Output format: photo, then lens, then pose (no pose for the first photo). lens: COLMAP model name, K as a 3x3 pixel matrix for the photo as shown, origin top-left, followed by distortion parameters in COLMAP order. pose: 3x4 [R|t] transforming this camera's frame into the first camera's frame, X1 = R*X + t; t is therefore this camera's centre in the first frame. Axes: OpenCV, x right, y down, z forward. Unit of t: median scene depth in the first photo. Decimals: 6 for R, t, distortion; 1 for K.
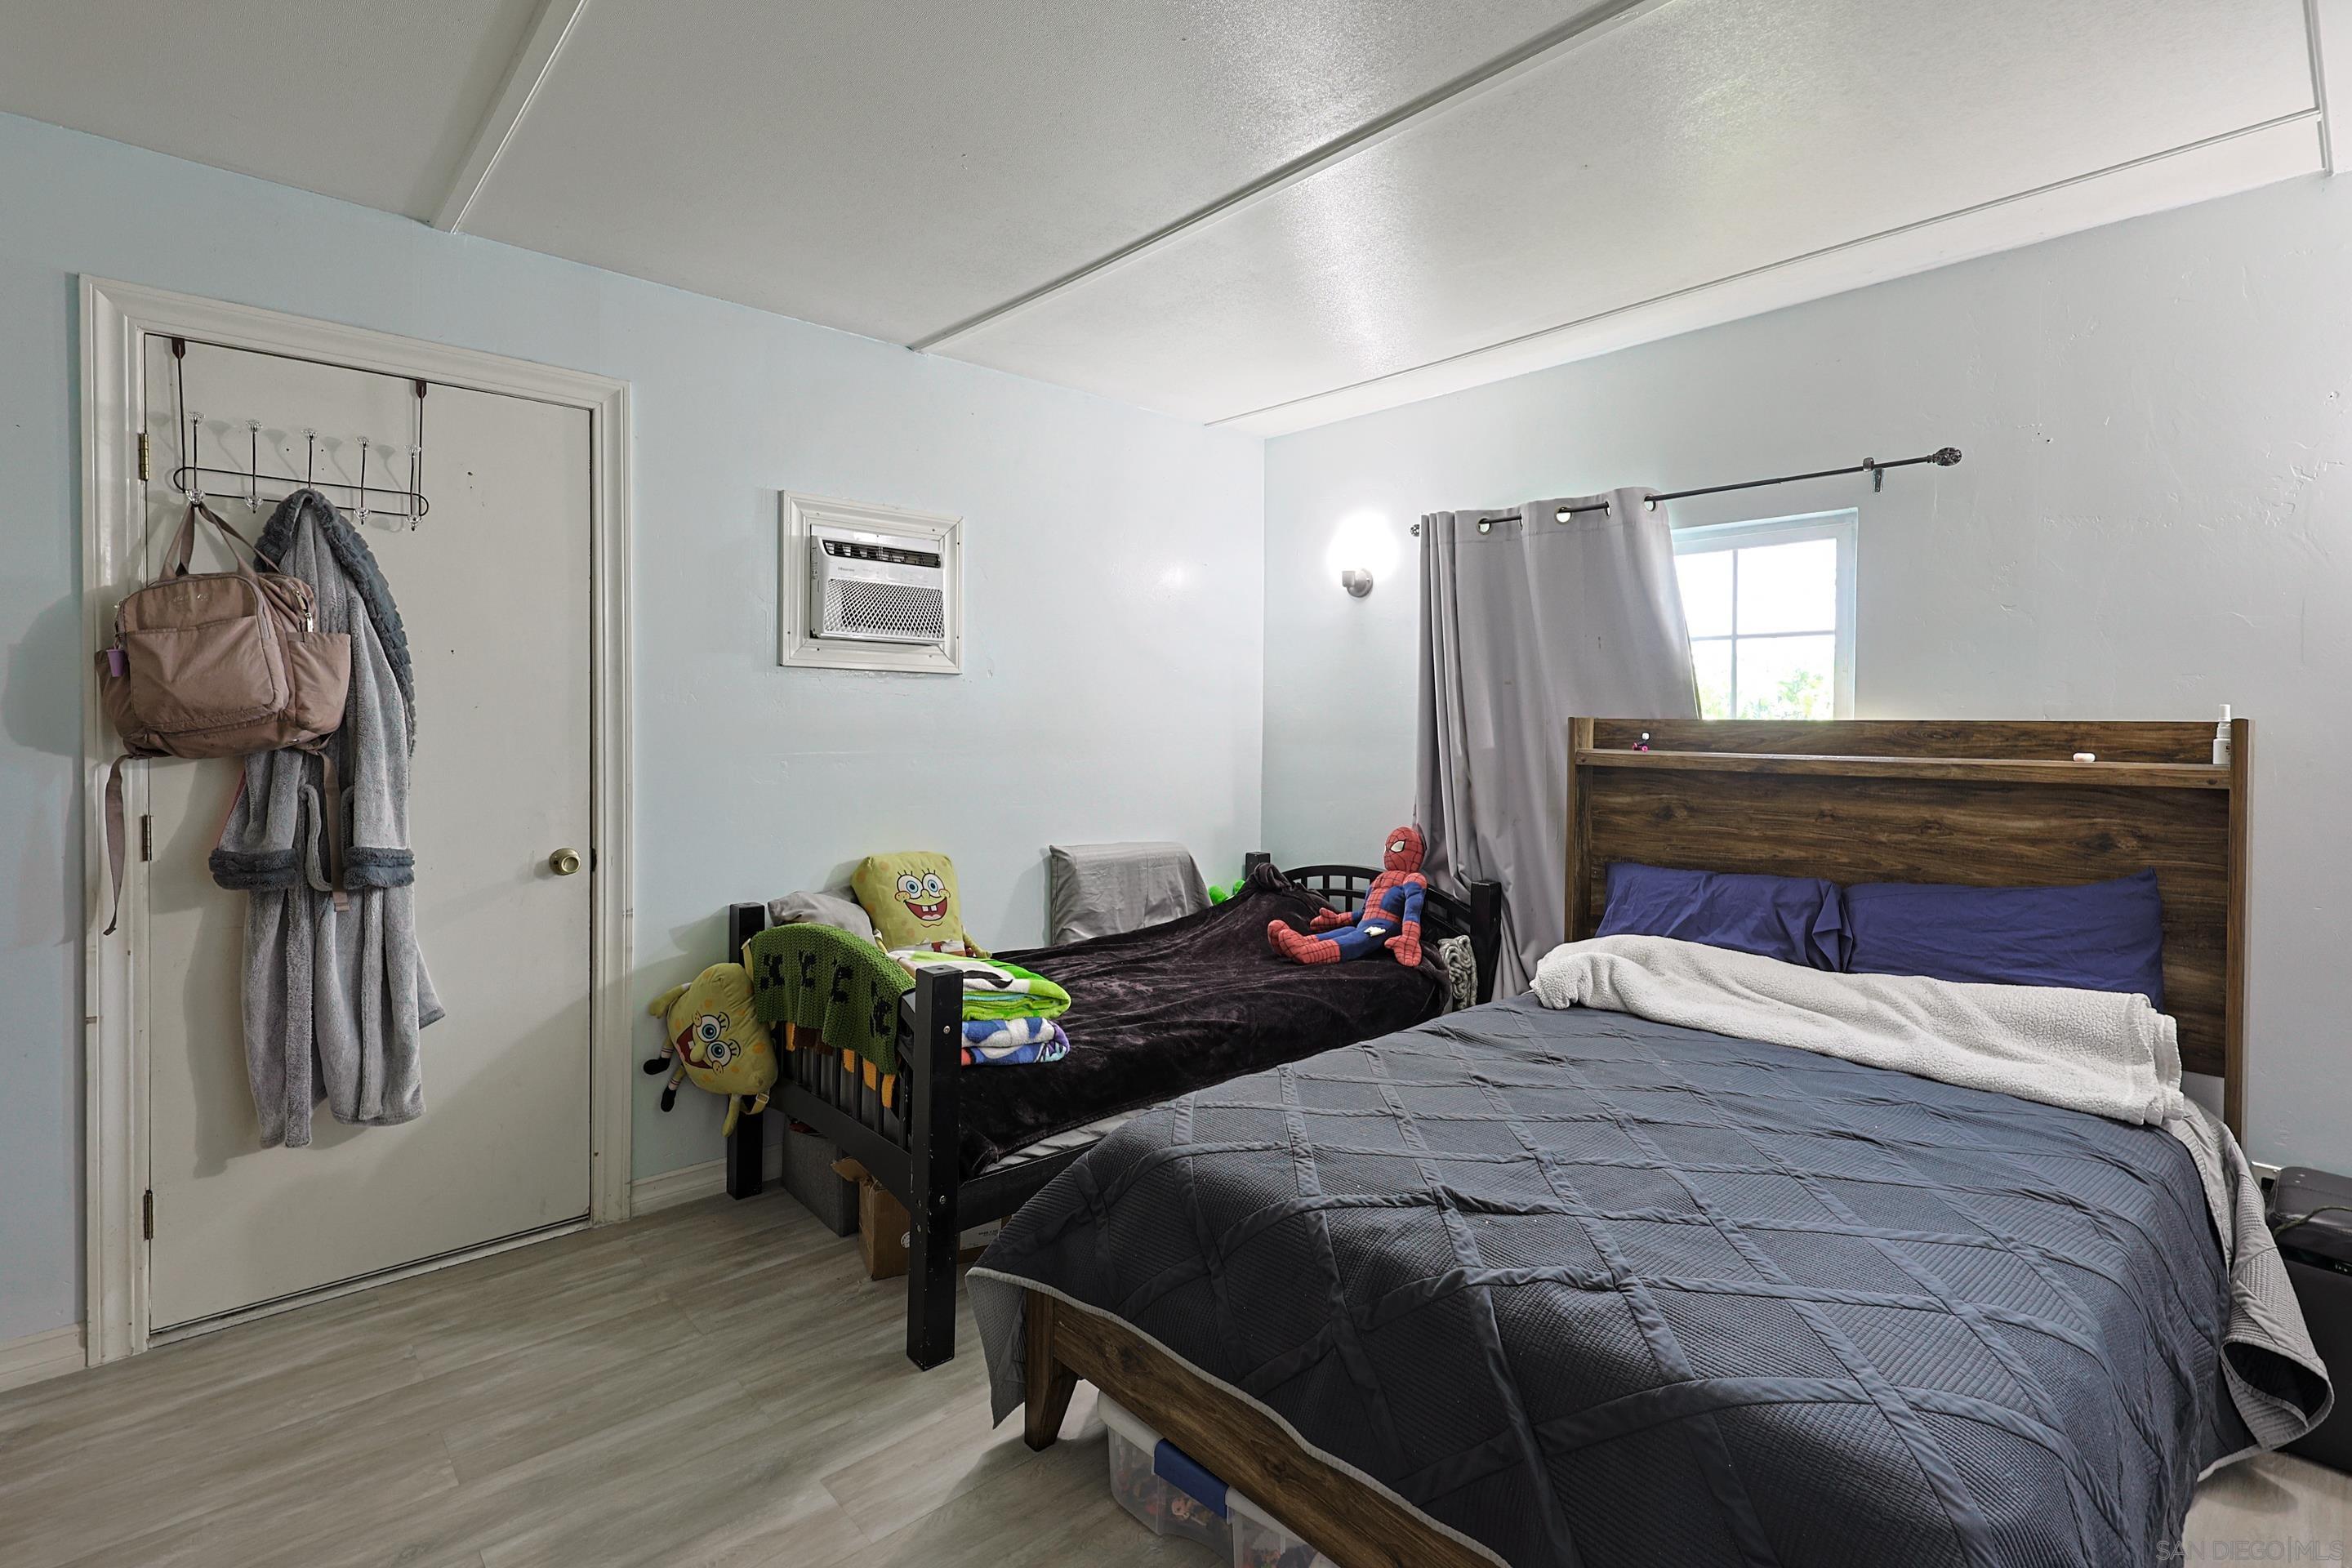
lens RADIAL K [[1133.8, 0, 1176.4], [0, 1133.8, 730.4], [0, 0, 1]] dist [-0.010903, 0.001042]
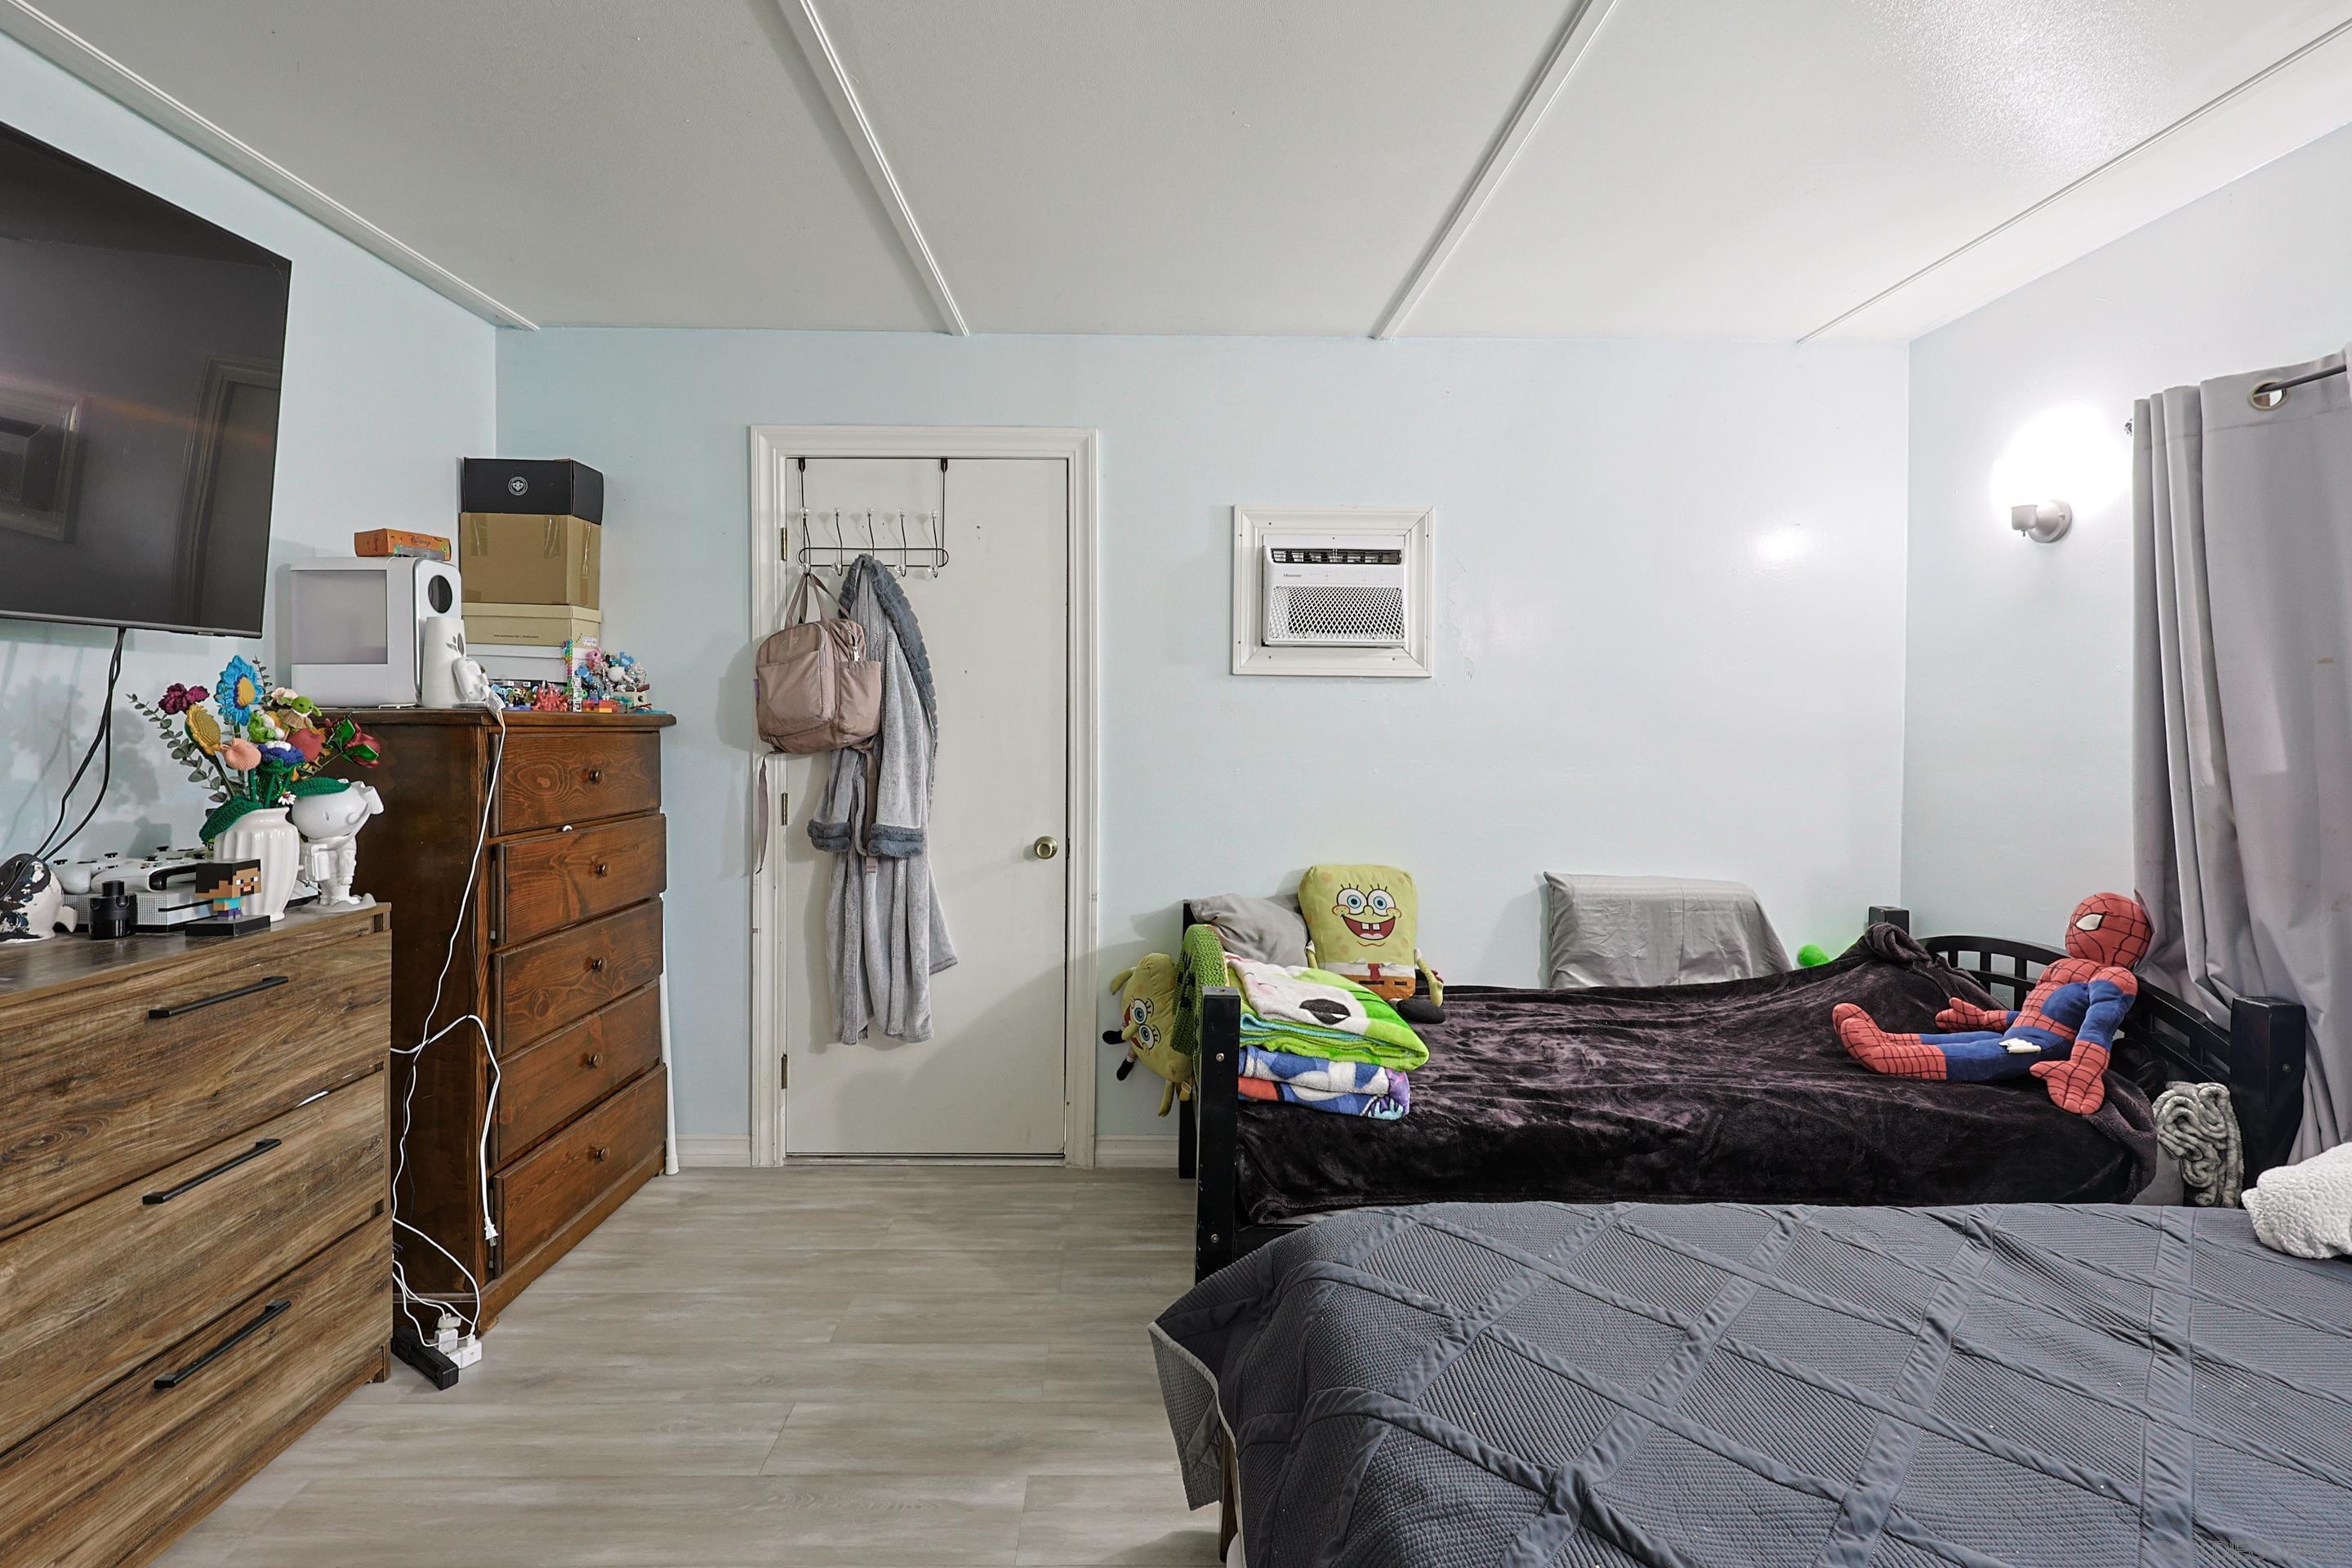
lens RADIAL K [[1067.1, 0, 1144.0], [0, 1067.1, 735.6], [0, 0, 1]] dist [-0.002469, 0.000516]
pose [[0.733454, 0.003337, -0.679730, 0.251620], [-0.006390, 0.999978, -0.001987, 0.001298], [0.679709, 0.005801, 0.733459, 0.224940]]
